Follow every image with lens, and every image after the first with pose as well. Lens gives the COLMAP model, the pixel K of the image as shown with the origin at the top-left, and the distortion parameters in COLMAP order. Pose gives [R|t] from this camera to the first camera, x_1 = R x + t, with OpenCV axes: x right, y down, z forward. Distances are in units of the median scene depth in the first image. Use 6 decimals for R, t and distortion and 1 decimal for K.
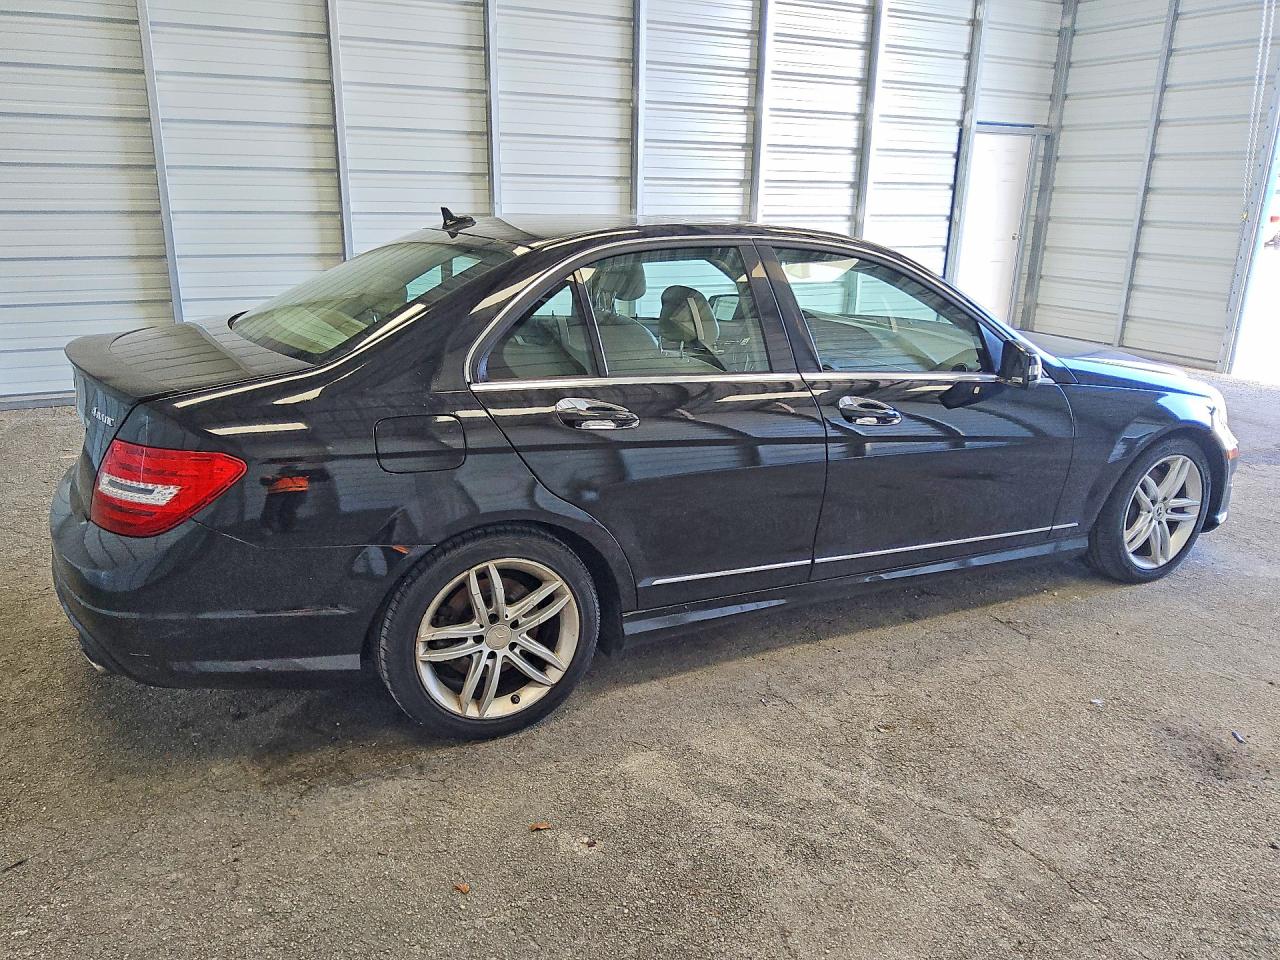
lens RADIAL K [[966.8, 0, 648.0], [0, 966.8, 475.7], [0, 0, 1]] dist [0.008643, -0.037342]
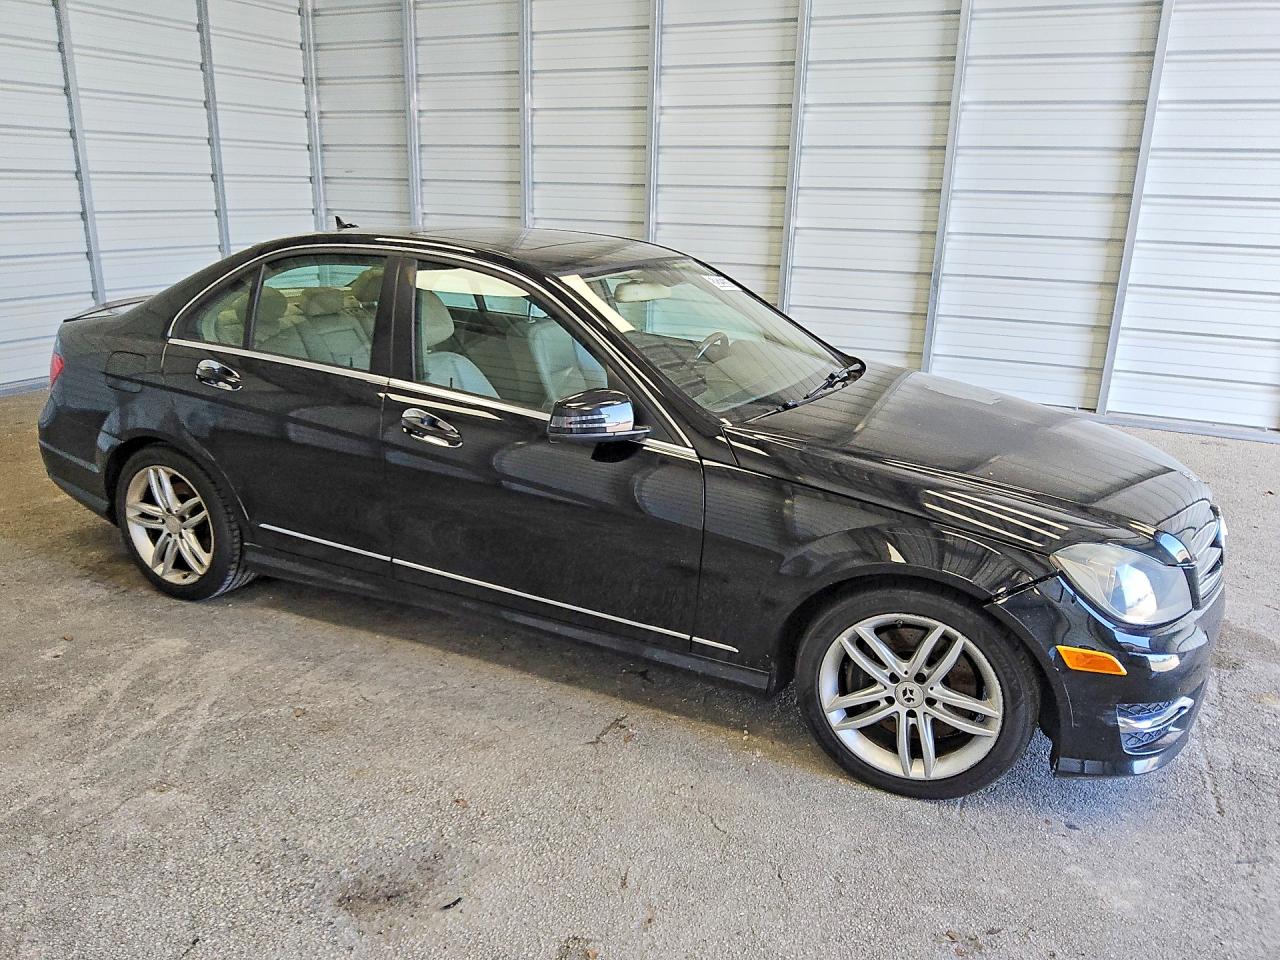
lens RADIAL K [[973.6, 0, 661.5], [0, 973.6, 537.9], [0, 0, 1]] dist [0.081025, -0.180199]
pose [[0.615770, 0.262116, -0.743049, 1.093584], [-0.240322, 0.960588, 0.139698, -0.146334], [0.750382, 0.092549, 0.654494, 0.513405]]
